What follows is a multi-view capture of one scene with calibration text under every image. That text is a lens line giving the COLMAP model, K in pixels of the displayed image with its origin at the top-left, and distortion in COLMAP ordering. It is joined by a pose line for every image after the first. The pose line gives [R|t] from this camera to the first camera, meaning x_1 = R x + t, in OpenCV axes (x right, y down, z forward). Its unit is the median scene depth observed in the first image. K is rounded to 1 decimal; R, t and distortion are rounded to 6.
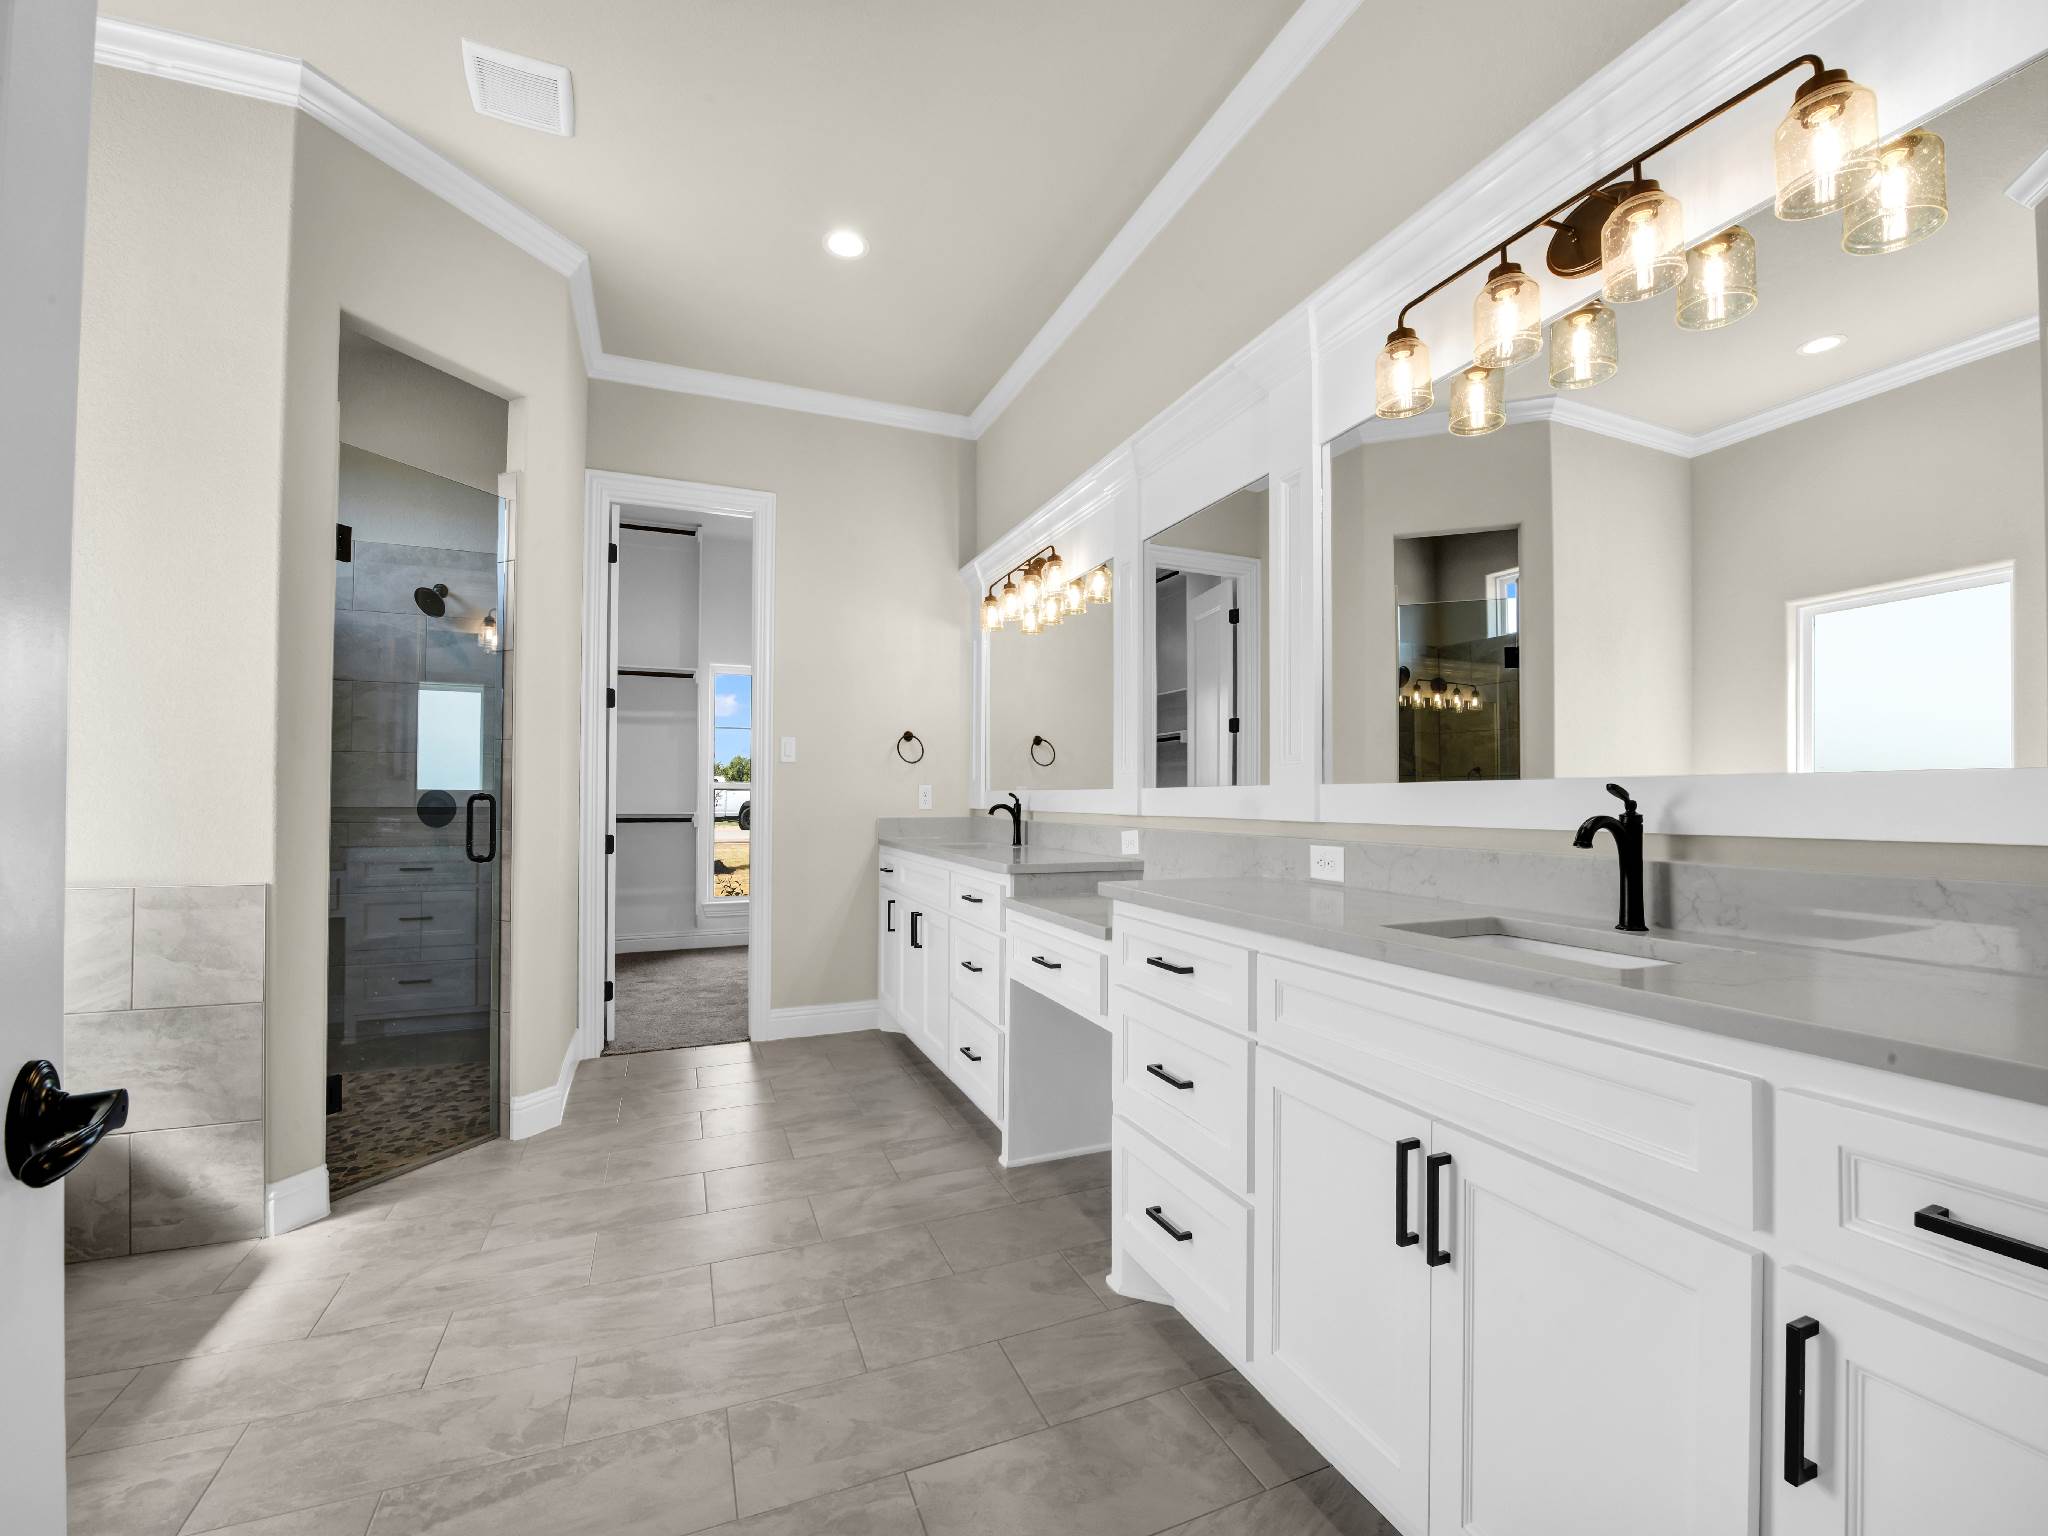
lens RADIAL K [[841.8, 0, 1024.1], [0, 841.8, 817.4], [0, 0, 1]] dist [-0.015950, -0.000420]
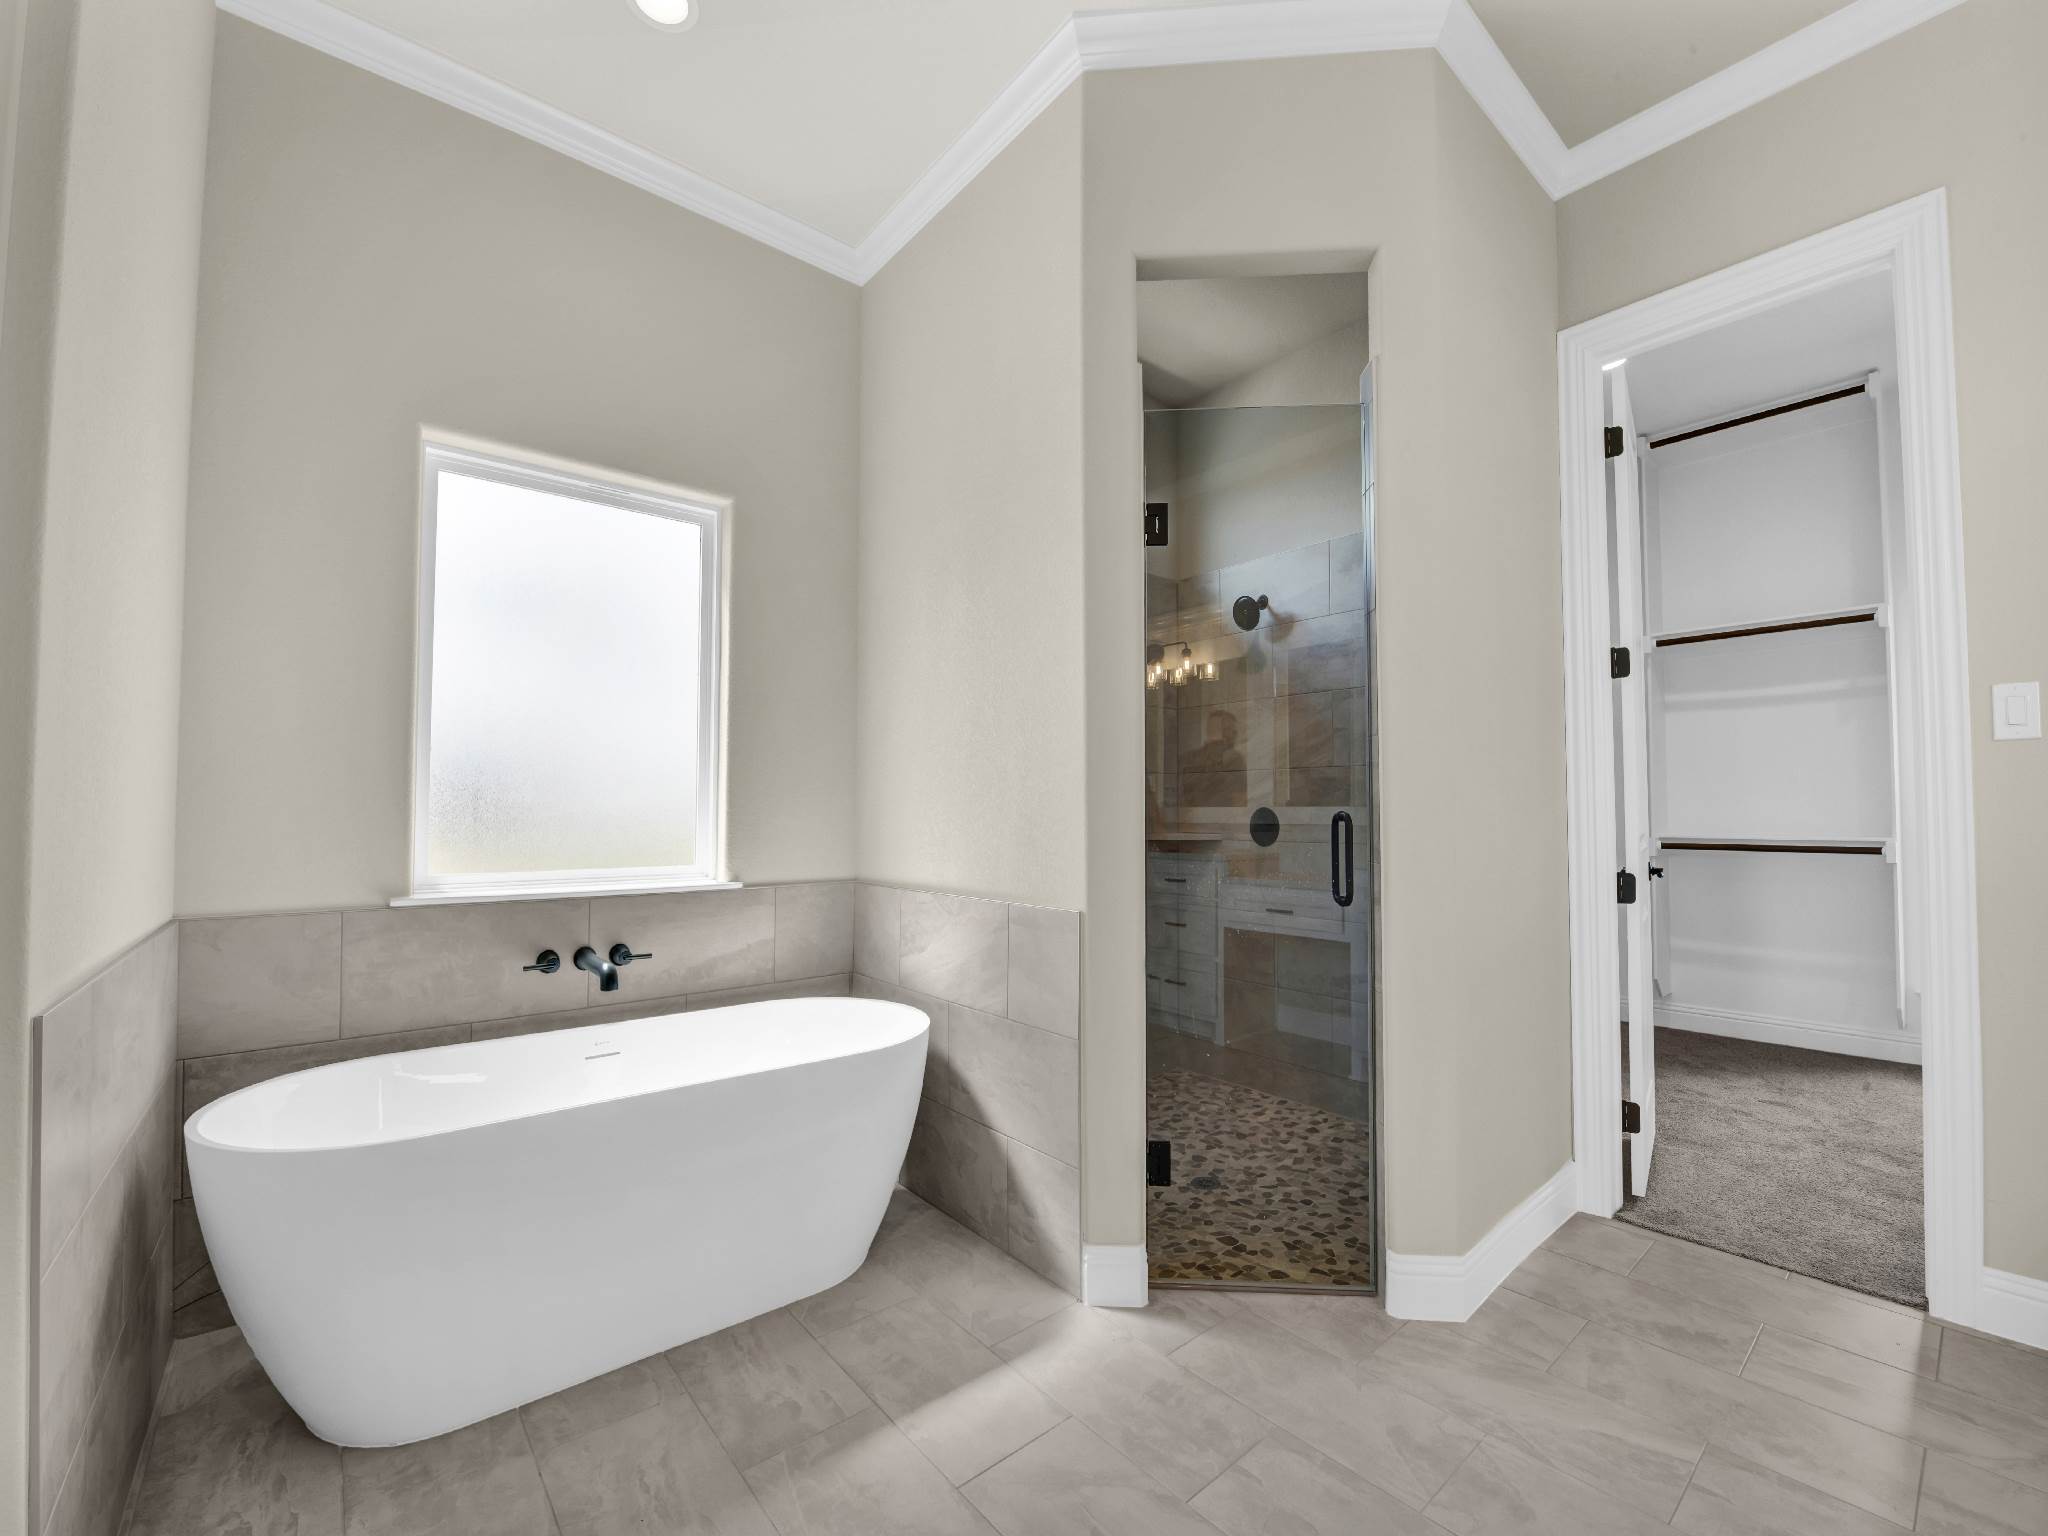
lens RADIAL K [[849.6, 0, 1028.3], [0, 849.6, 771.6], [0, 0, 1]] dist [-0.016131, -0.000594]
pose [[0.310512, -0.041868, -0.949647, -0.024145], [-0.023199, 0.998398, -0.051603, -0.018551], [0.950286, 0.038054, 0.309044, 0.494940]]
